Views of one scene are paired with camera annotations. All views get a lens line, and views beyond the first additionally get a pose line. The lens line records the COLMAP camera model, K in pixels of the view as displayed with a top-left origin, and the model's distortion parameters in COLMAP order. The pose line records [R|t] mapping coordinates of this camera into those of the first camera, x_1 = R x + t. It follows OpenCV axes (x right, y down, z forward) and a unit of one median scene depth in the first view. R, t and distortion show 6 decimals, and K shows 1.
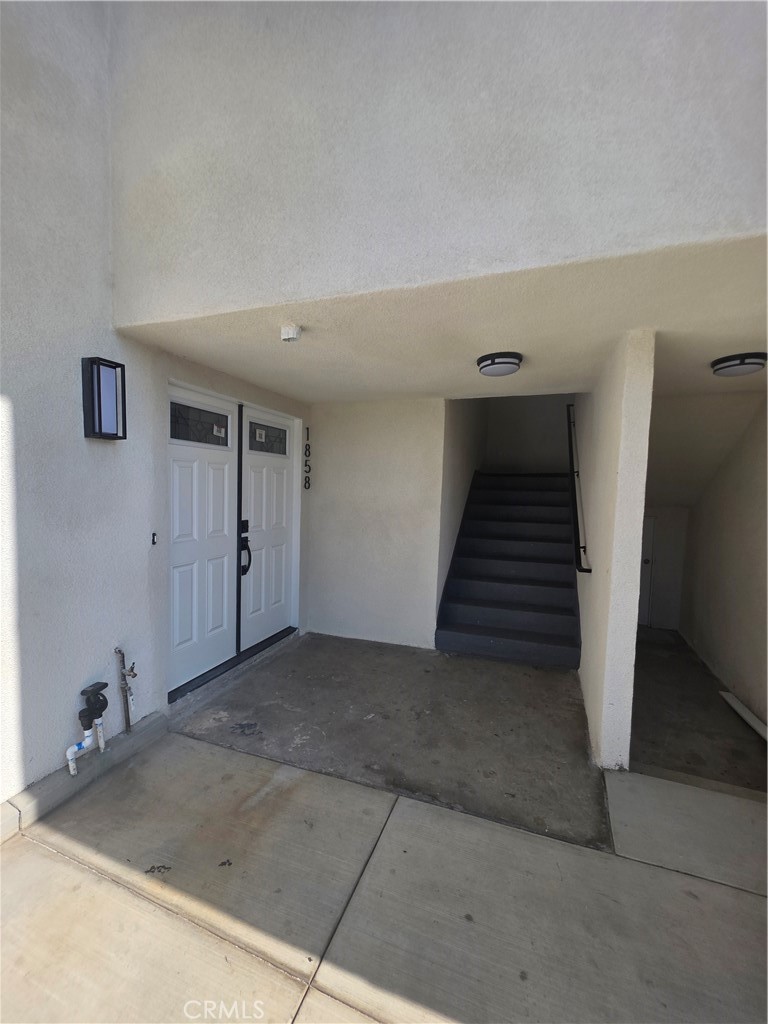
lens RADIAL K [[408.9, 0, 382.4], [0, 408.9, 512.9], [0, 0, 1]] dist [-0.000966, 0.000945]
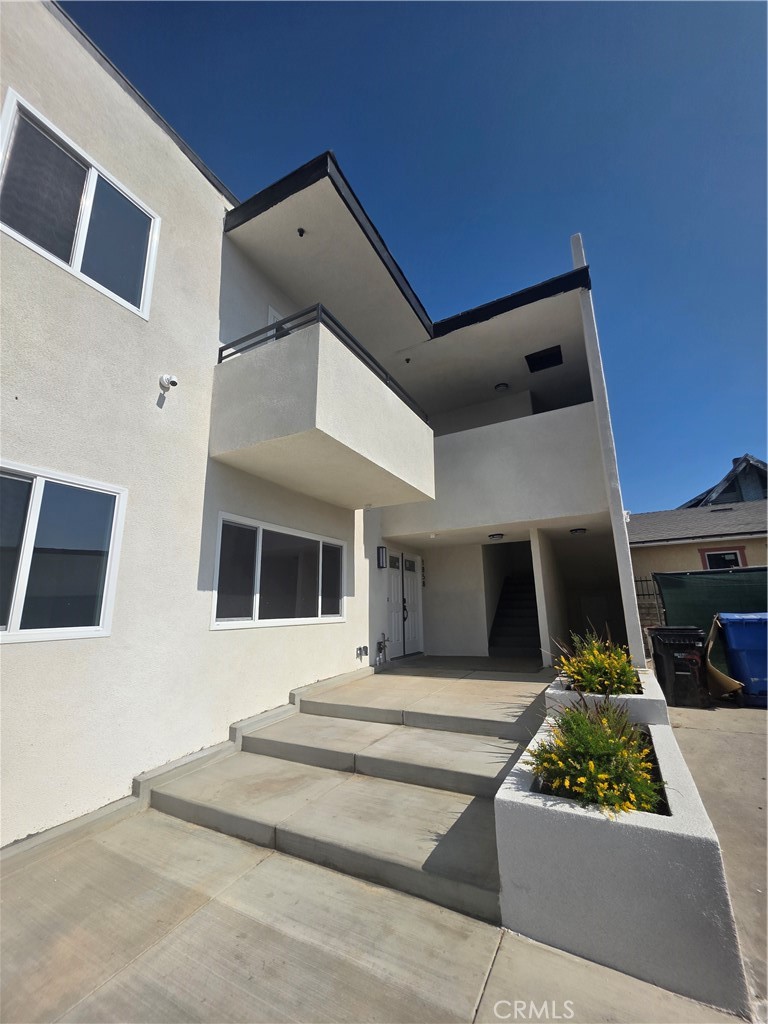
lens RADIAL K [[408.9, 0, 384.1], [0, 408.9, 512.1], [0, 0, 1]] dist [-0.000966, 0.000945]
pose [[0.989656, -0.075617, -0.121917, -0.115488], [0.036304, 0.954157, -0.297098, 0.254739], [0.138794, 0.289598, 0.947032, -1.551580]]
